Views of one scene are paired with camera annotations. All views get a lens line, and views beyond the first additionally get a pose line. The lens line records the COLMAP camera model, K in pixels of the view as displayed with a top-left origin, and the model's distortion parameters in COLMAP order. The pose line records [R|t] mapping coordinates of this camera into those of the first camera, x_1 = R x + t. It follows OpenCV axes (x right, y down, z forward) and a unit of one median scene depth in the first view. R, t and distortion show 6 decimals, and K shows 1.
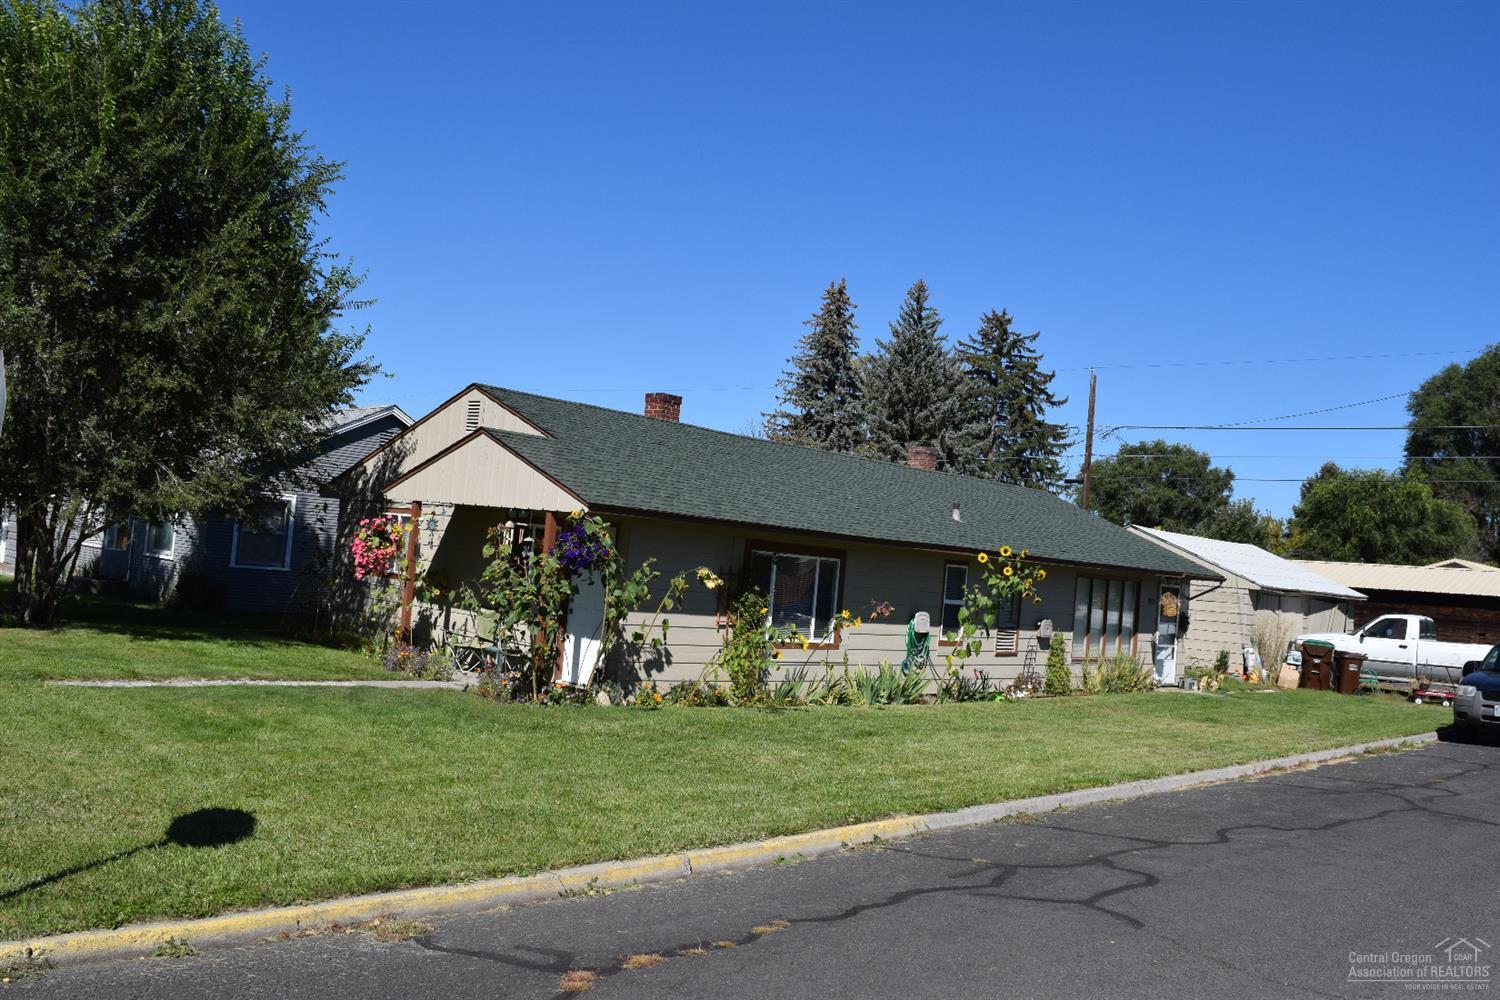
lens RADIAL K [[1256.3, 0, 766.9], [0, 1256.3, 493.4], [0, 0, 1]] dist [-0.063020, -0.000118]
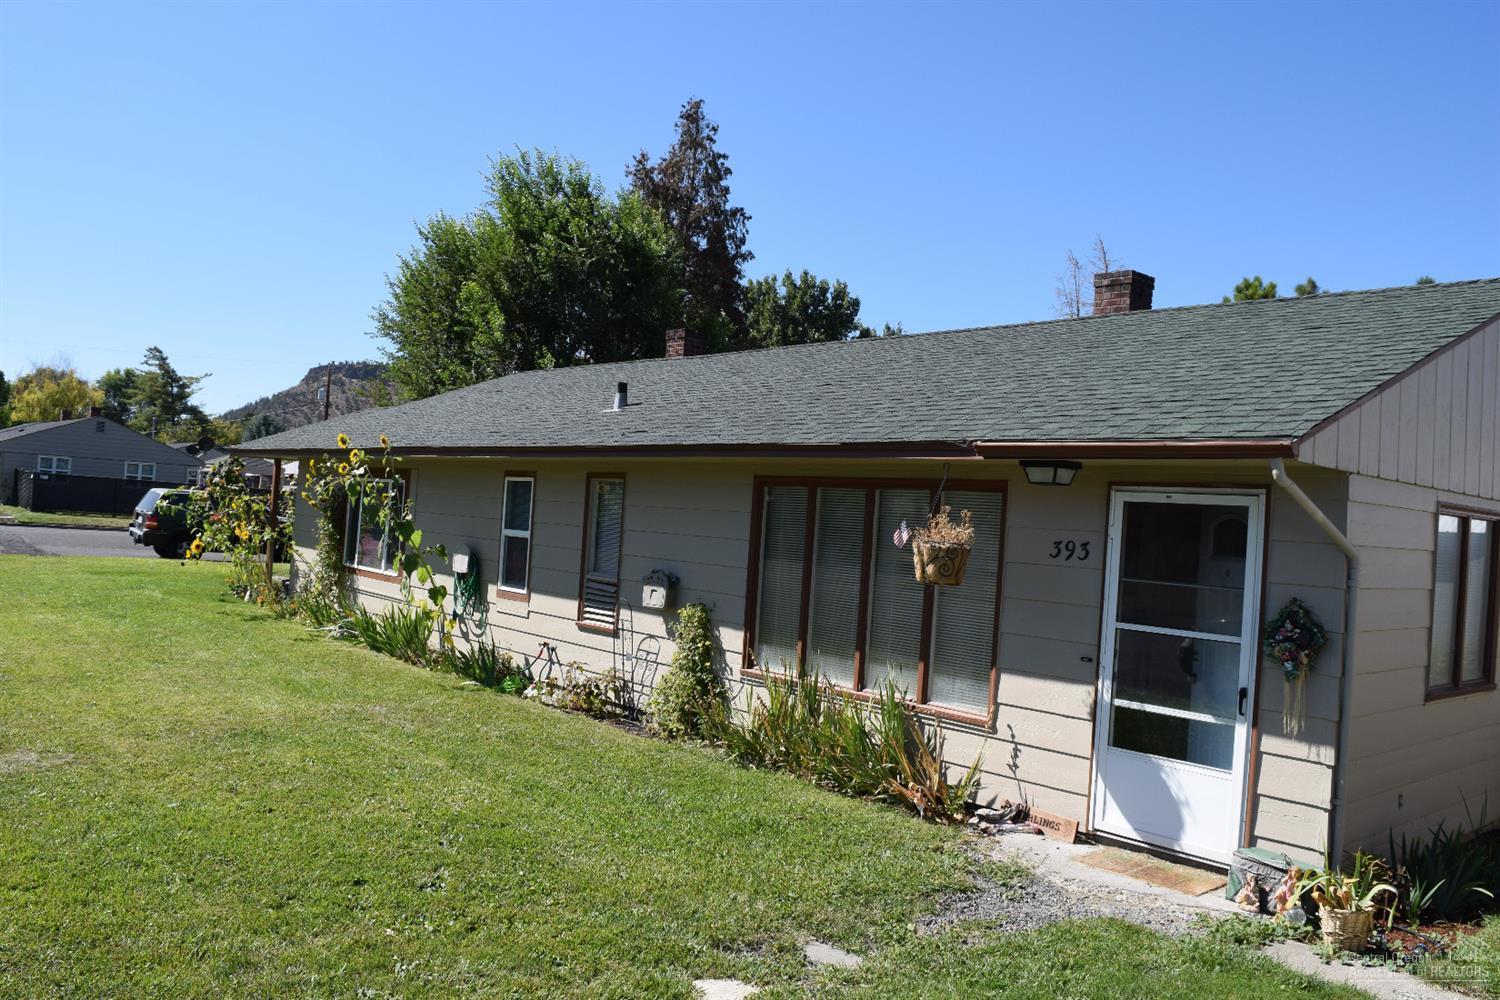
lens RADIAL K [[1147.9, 0, 750.0], [0, 1147.9, 500.0], [0, 0, 1]] dist [-0.082251, 0.000610]
pose [[-0.093195, -0.108741, -0.989692, 0.749107], [-0.017495, 0.994043, -0.107572, 0.133954], [0.995494, 0.007290, -0.094543, 1.199286]]
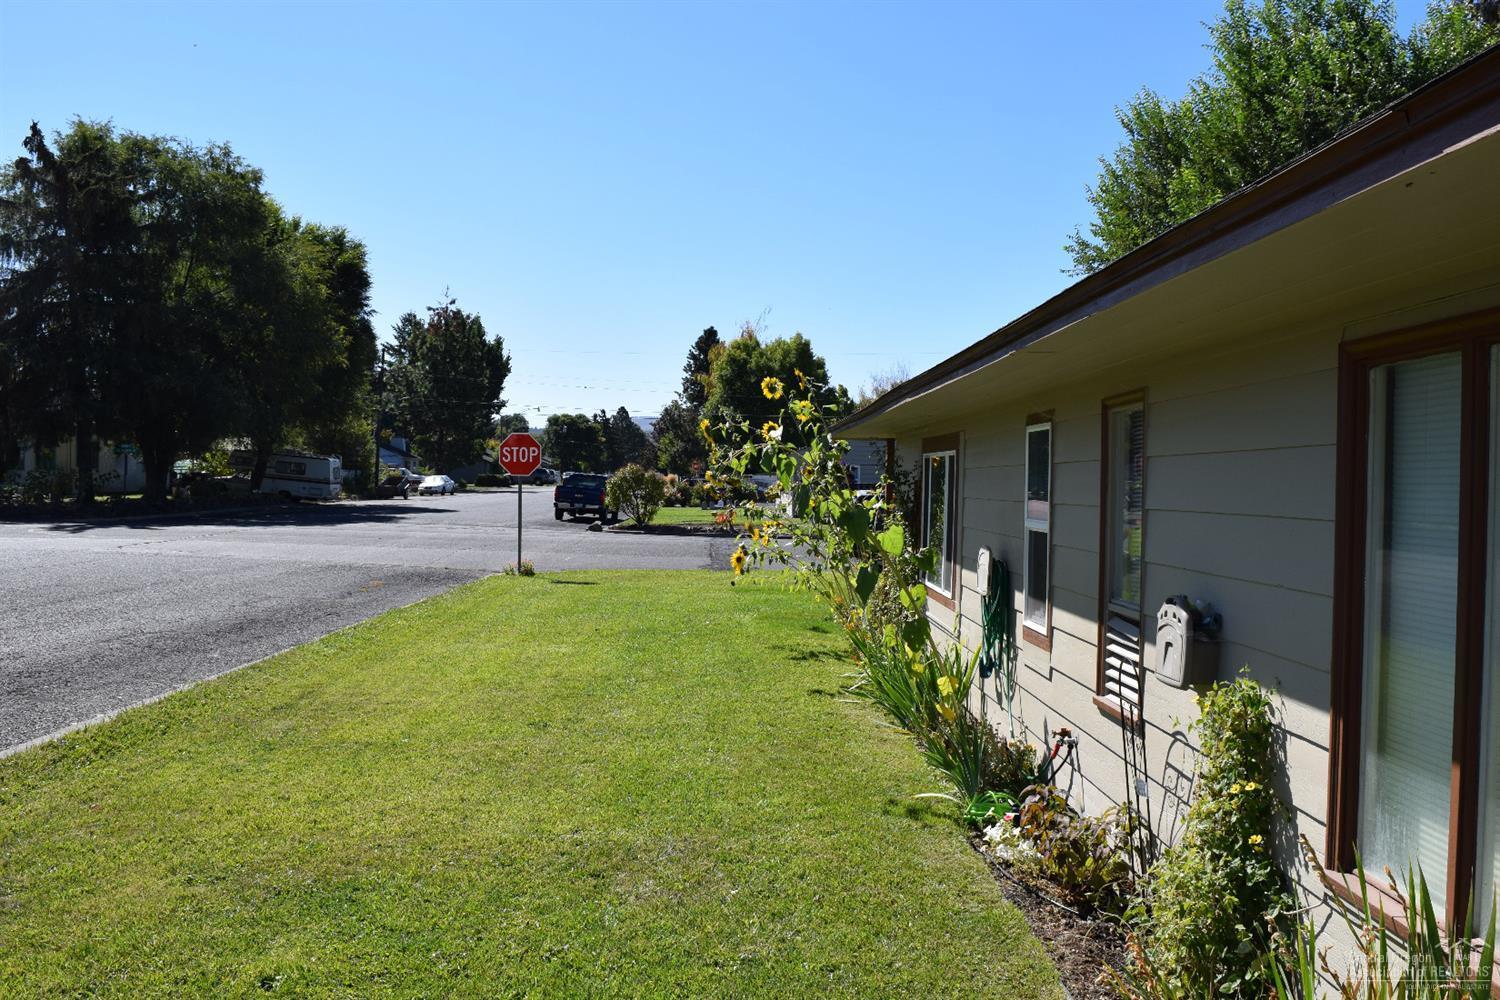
lens RADIAL K [[1292.8, 0, 750.0], [0, 1292.8, 500.0], [0, 0, 1]] dist [-0.075699, -0.000634]
pose [[-0.709822, -0.087815, -0.698886, 0.481585], [-0.038045, 0.995530, -0.086448, 0.116731], [0.703353, -0.034774, -0.709989, 1.228595]]
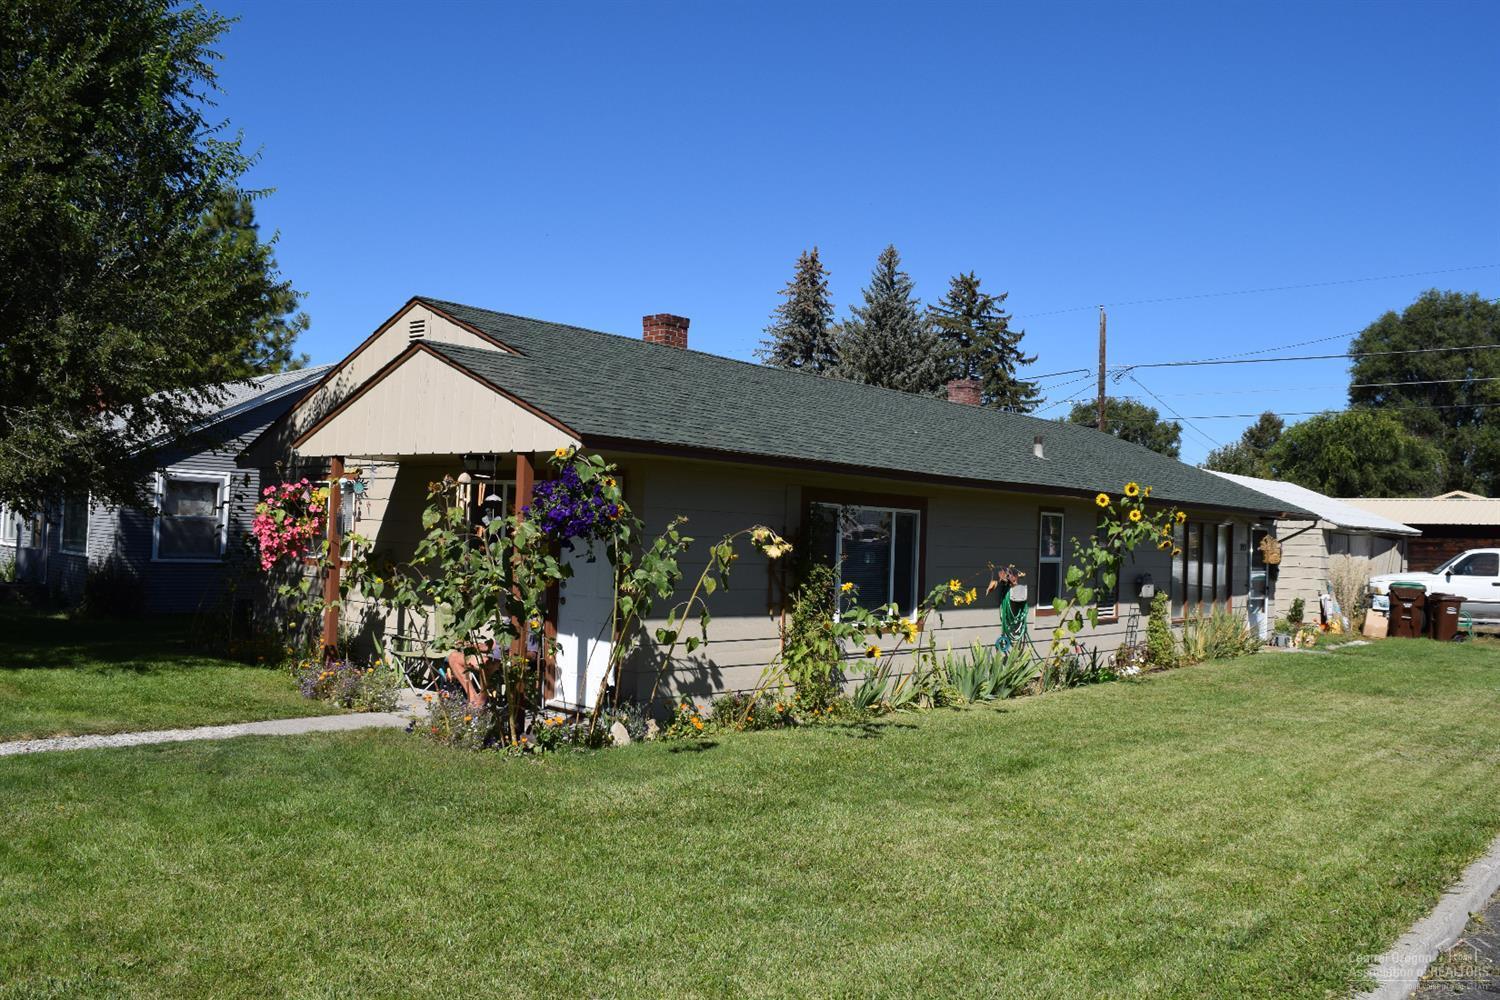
lens RADIAL K [[1147.9, 0, 750.0], [0, 1147.9, 500.0], [0, 0, 1]] dist [-0.082251, 0.000610]
pose [[0.998717, -0.049614, 0.010120, -0.044902], [0.049323, 0.998414, 0.027155, 0.020636], [-0.011451, -0.026621, 0.999580, 0.291884]]
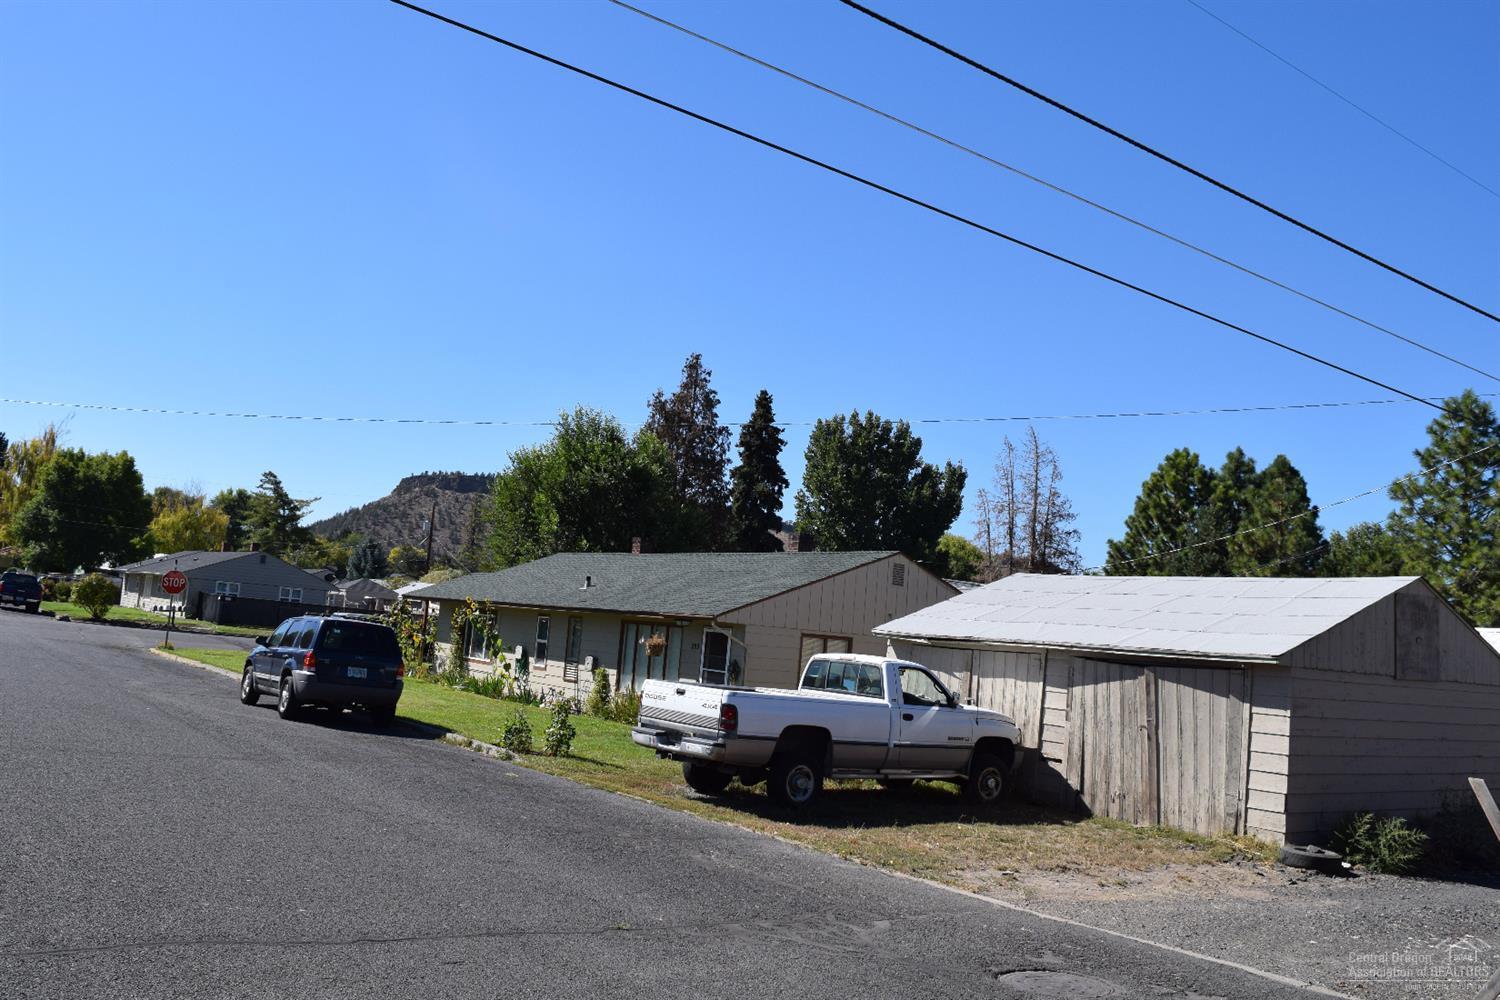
lens RADIAL K [[1260.6, 0, 750.0], [0, 1260.6, 500.0], [0, 0, 1]] dist [-0.079822, 0.002851]
pose [[-0.185287, -0.206886, -0.960660, 1.614582], [-0.044623, 0.978350, -0.202089, 0.218204], [0.981671, 0.005423, -0.190508, 1.557256]]
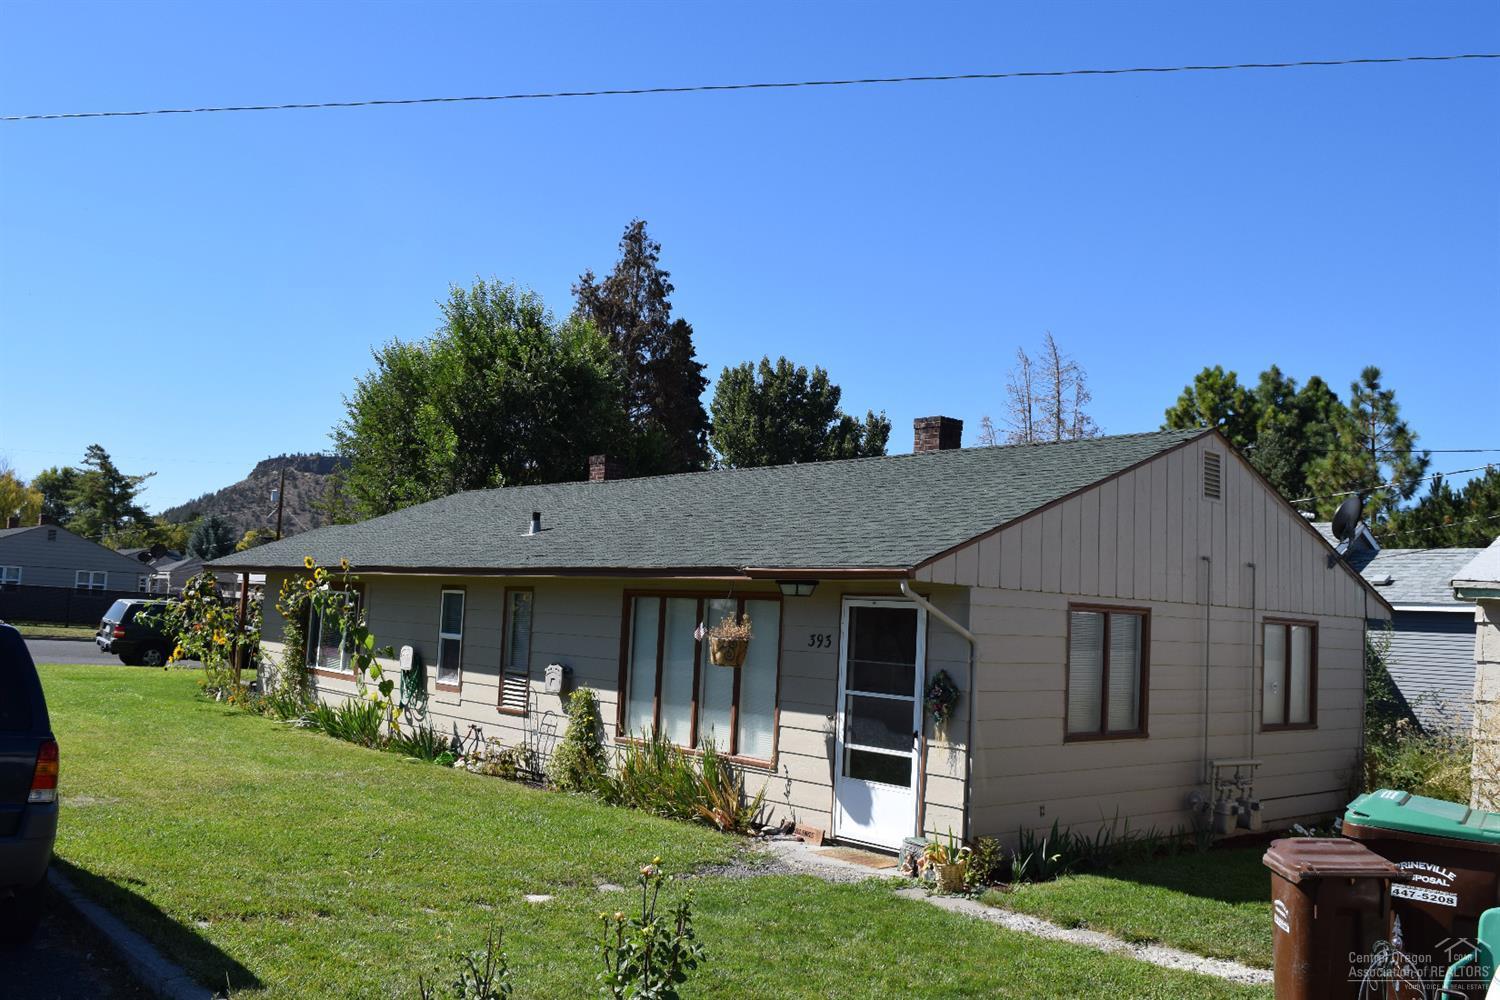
lens RADIAL K [[1260.6, 0, 750.0], [0, 1260.6, 500.0], [0, 0, 1]] dist [-0.079822, 0.002851]
pose [[-0.089589, -0.184089, -0.978818, 0.951714], [-0.000118, 0.982772, -0.184821, 0.151728], [0.995979, -0.016442, -0.088067, 1.284484]]
